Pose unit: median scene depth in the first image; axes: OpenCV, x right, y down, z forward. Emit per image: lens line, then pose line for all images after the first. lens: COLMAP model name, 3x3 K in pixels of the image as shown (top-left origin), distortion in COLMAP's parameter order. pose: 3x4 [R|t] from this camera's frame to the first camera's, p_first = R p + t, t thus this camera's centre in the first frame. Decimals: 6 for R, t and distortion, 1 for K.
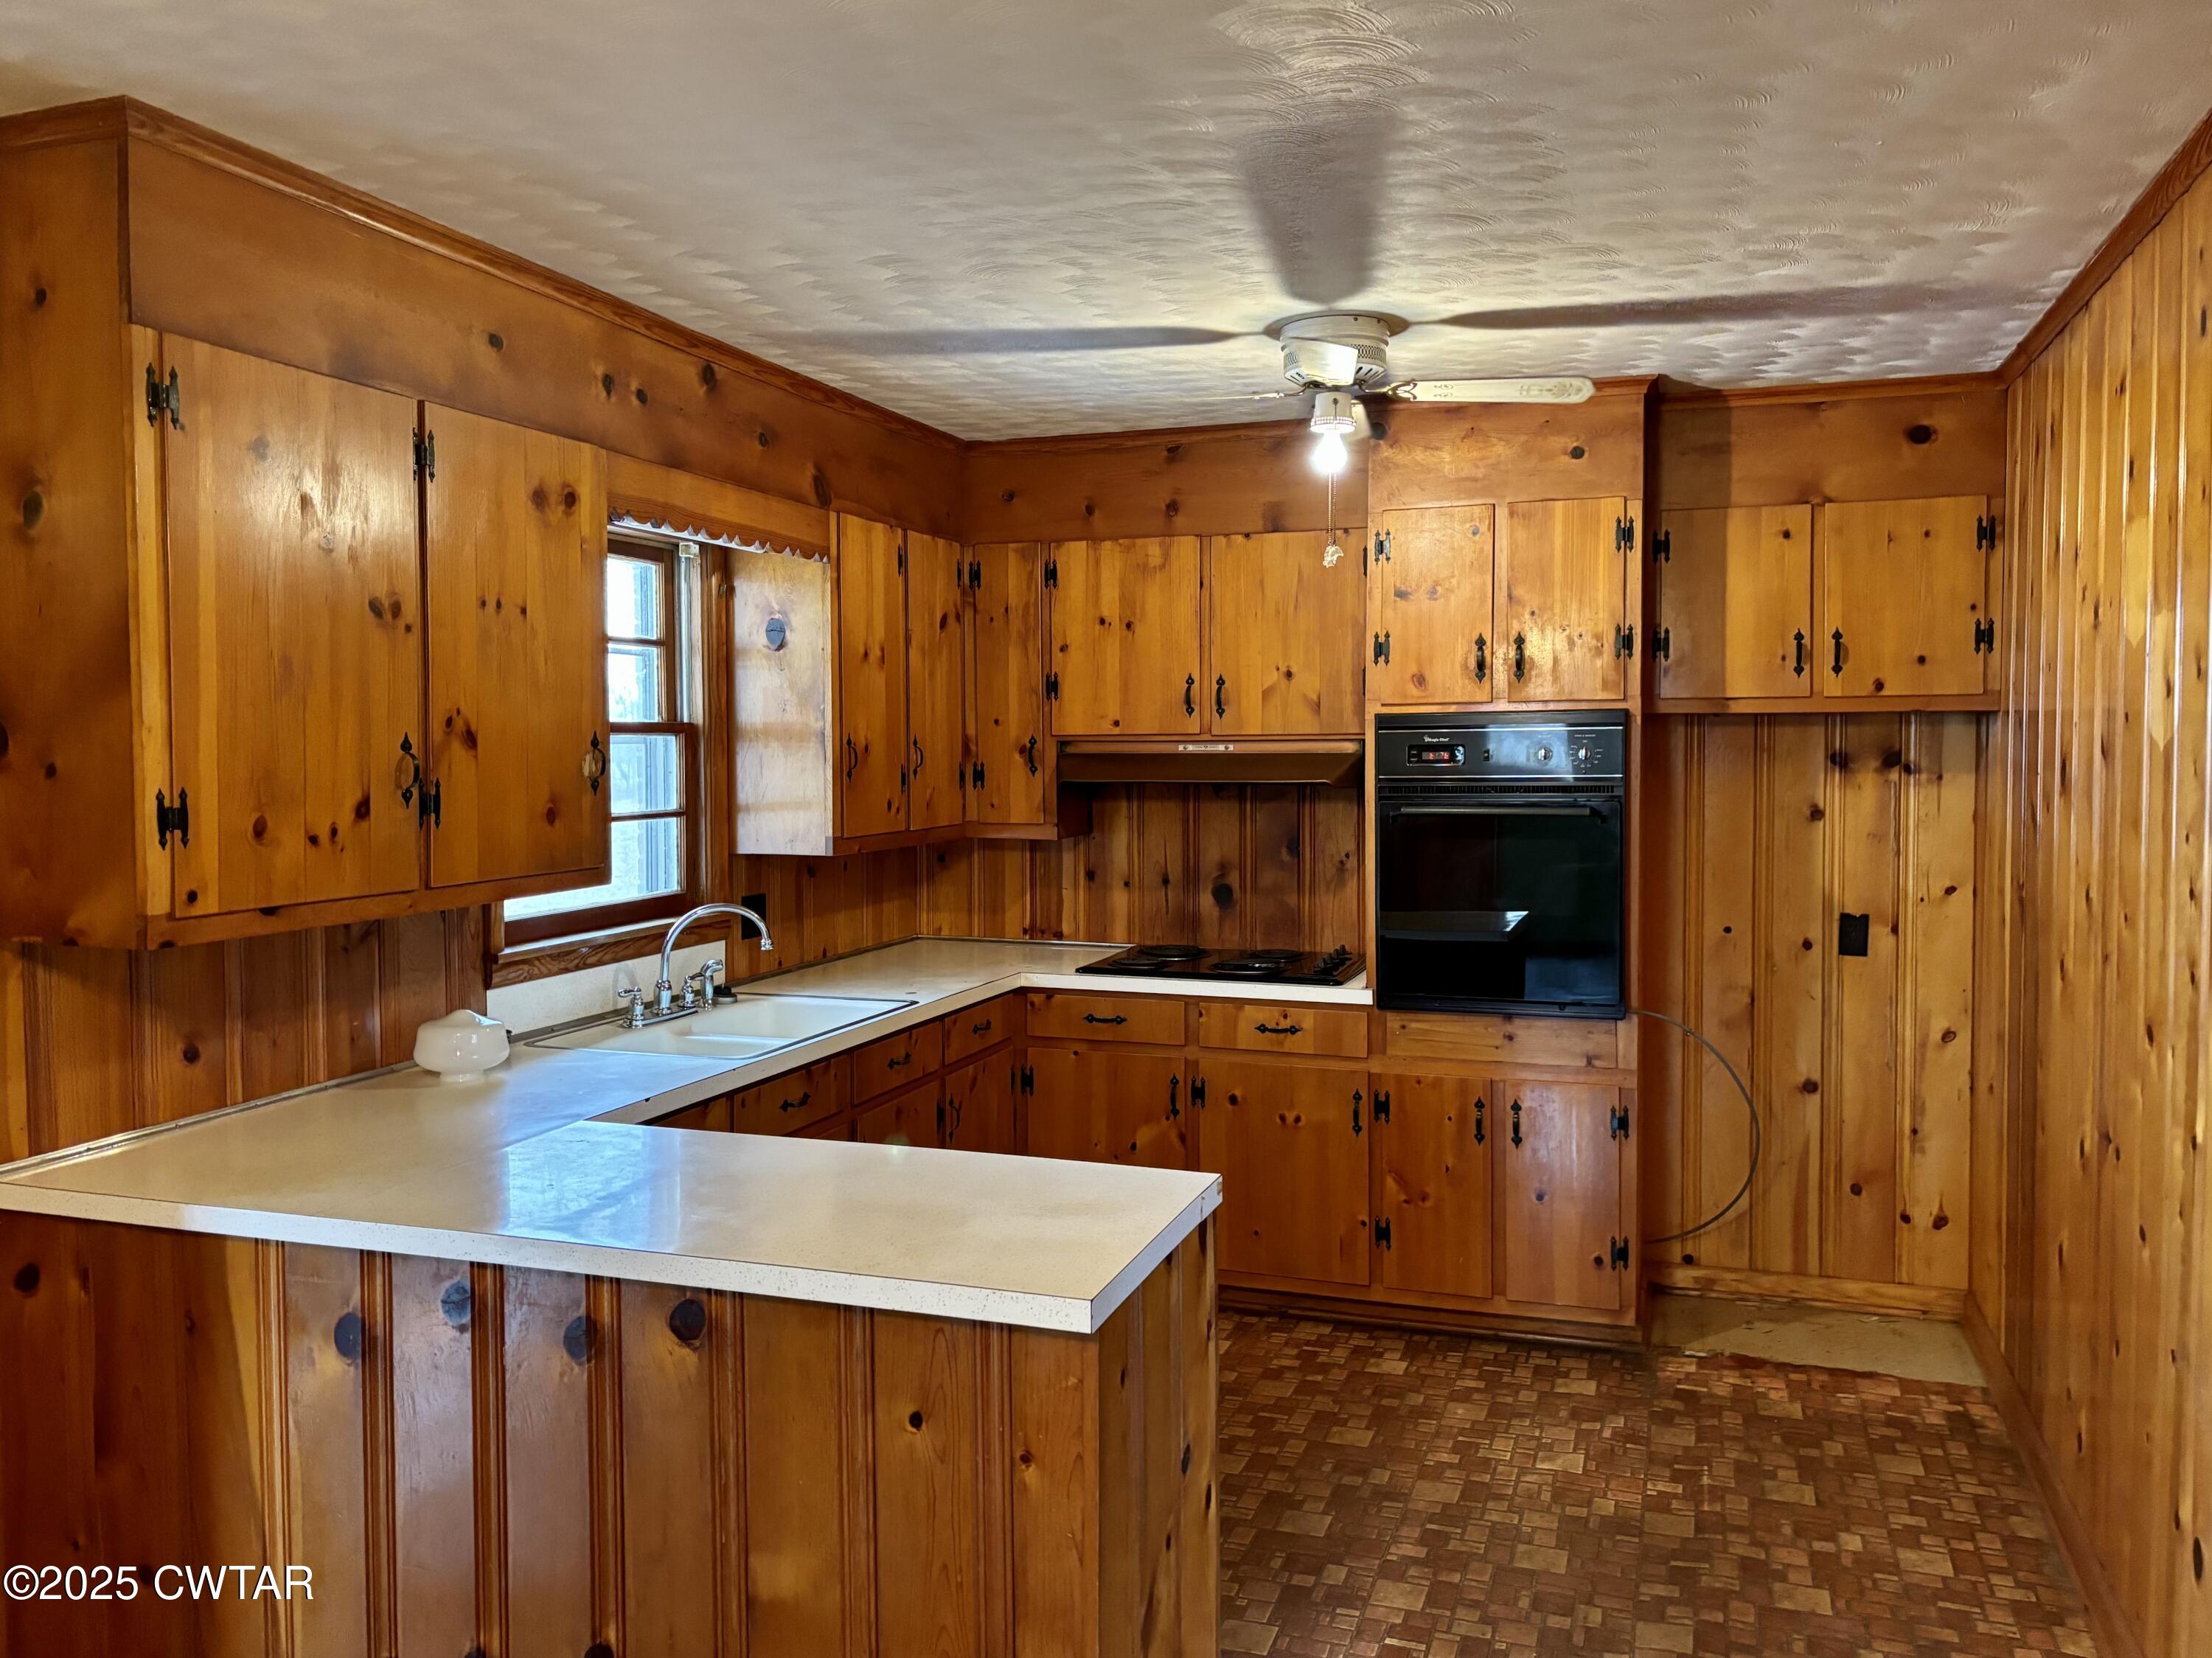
lens RADIAL K [[1697.1, 0, 1112.4], [0, 1697.1, 827.8], [0, 0, 1]] dist [0.100625, -0.127162]
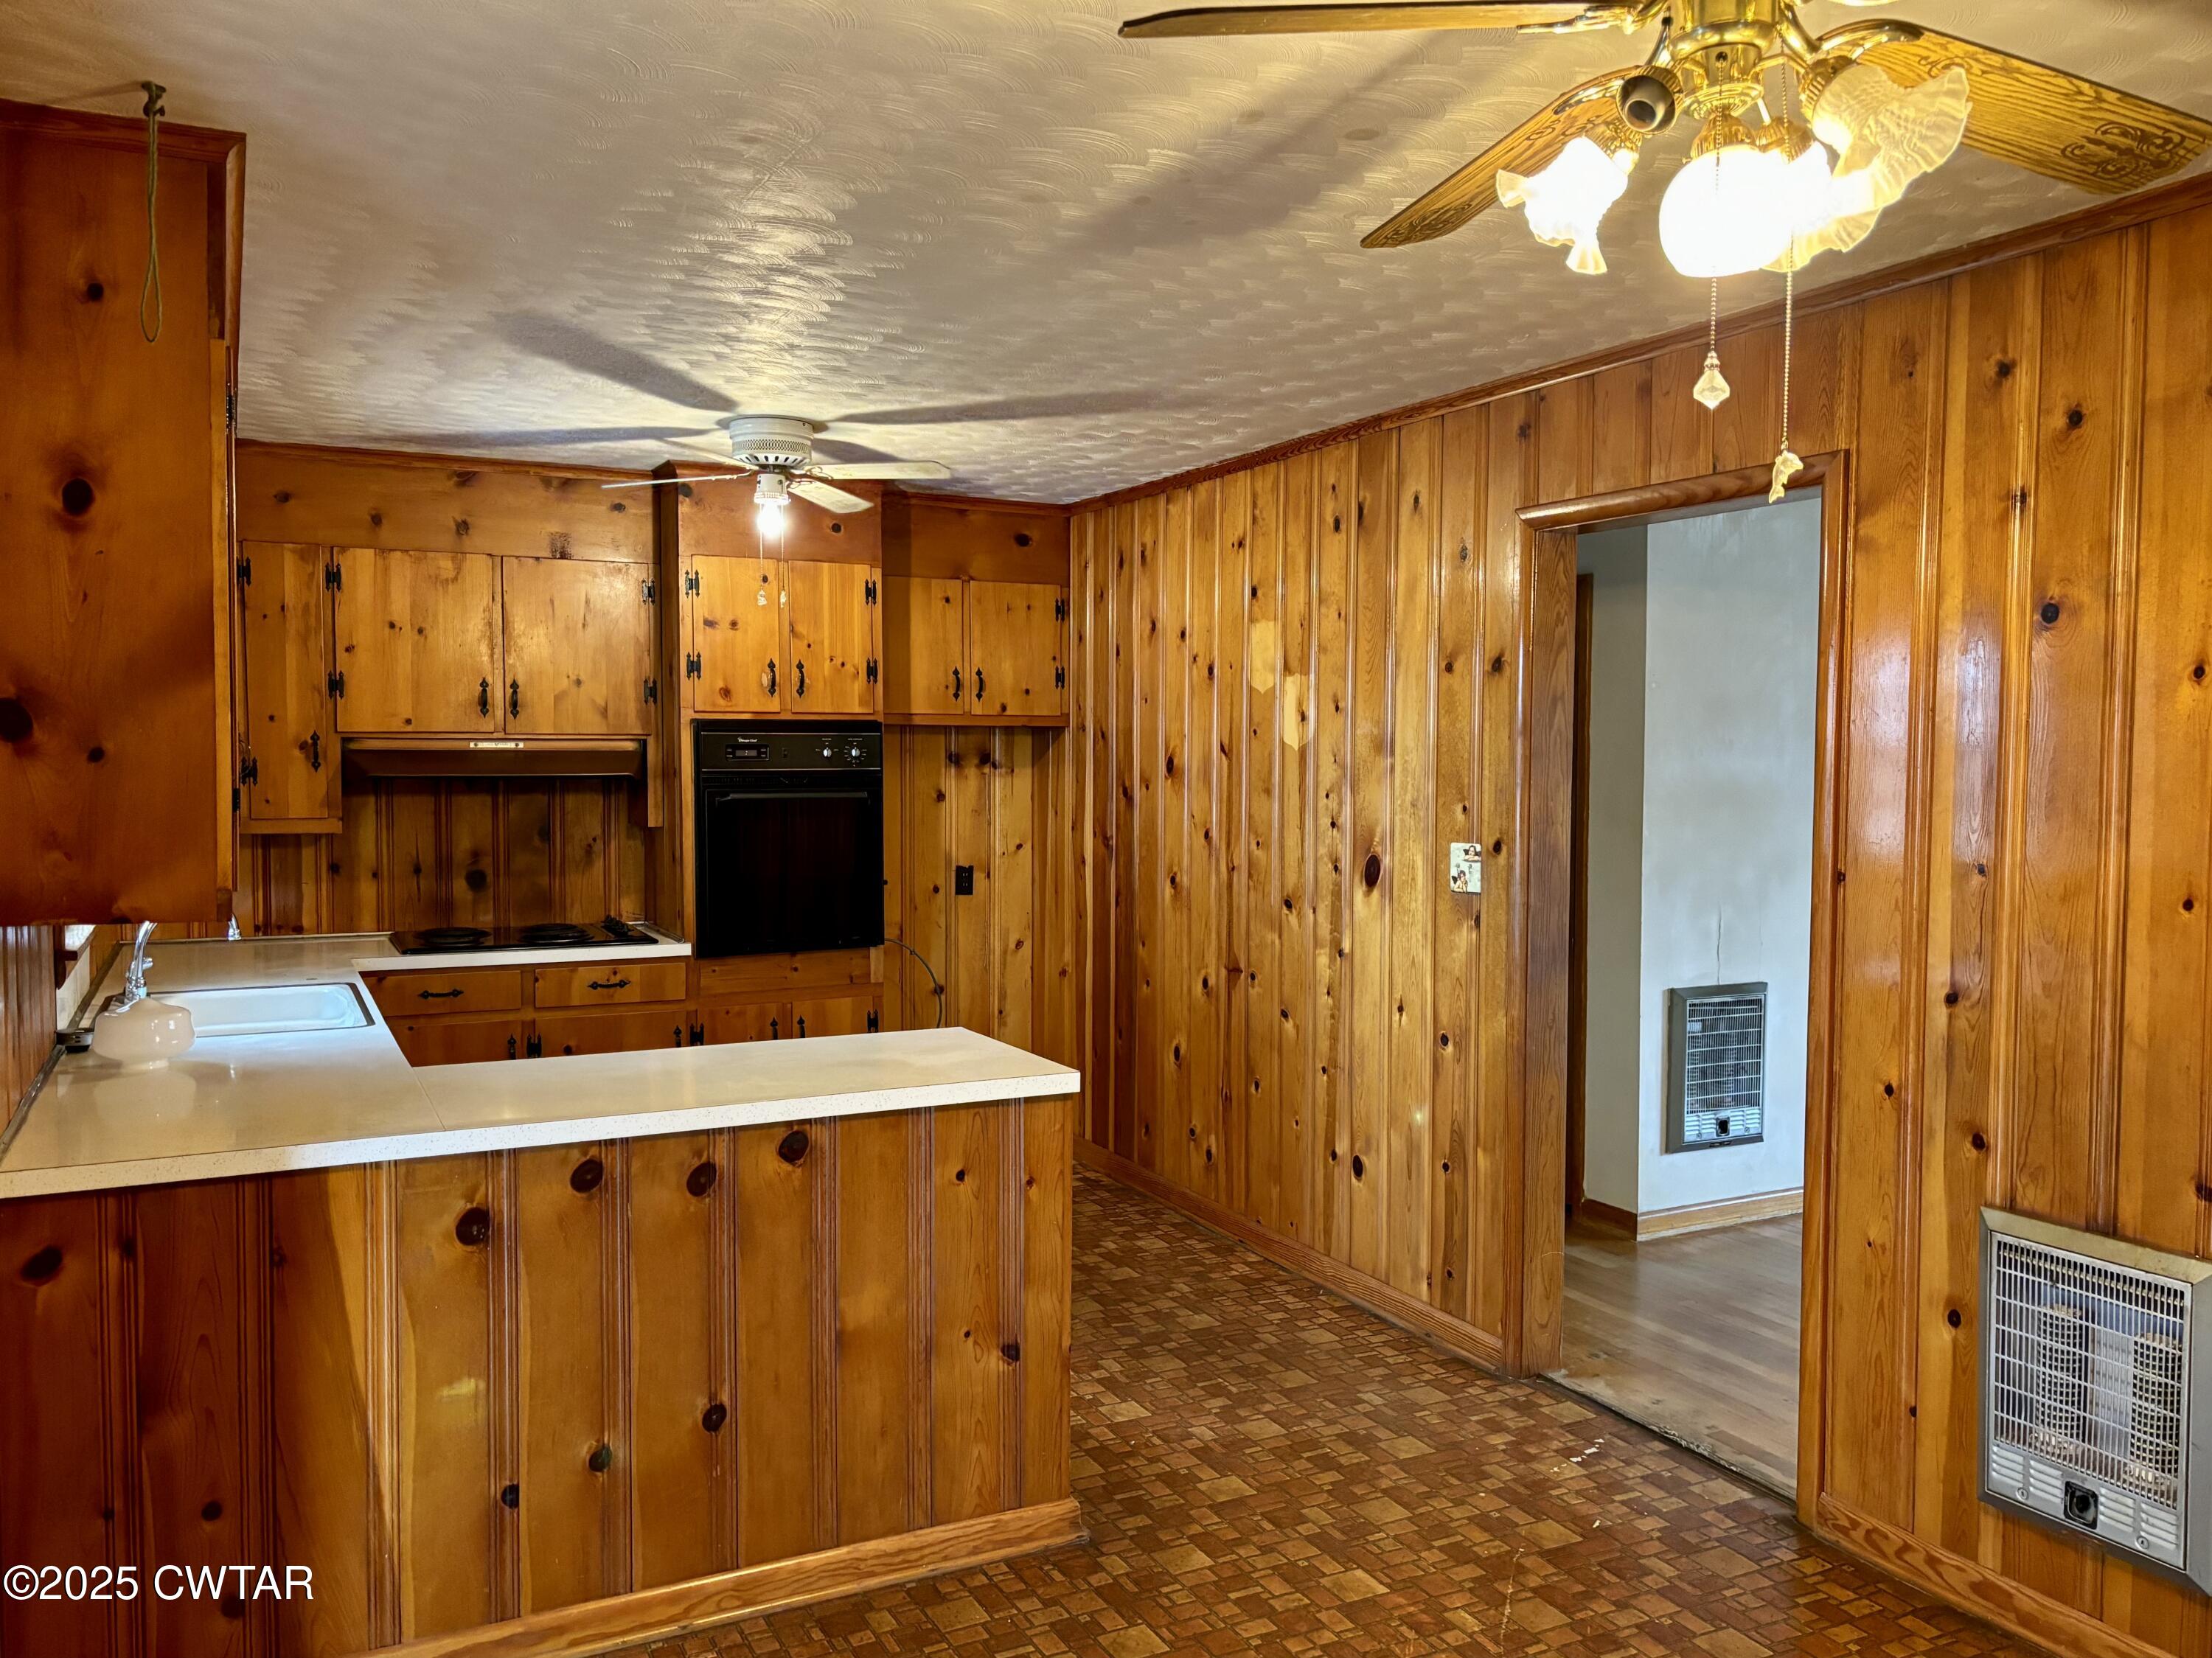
lens RADIAL K [[1697.1, 0, 1112.4], [0, 1697.1, 827.8], [0, 0, 1]] dist [0.100625, -0.127162]
pose [[0.696924, -0.026673, 0.716649, -0.500816], [0.030943, 0.999496, 0.007108, 0.012109], [-0.716477, 0.017222, 0.697398, -0.077912]]
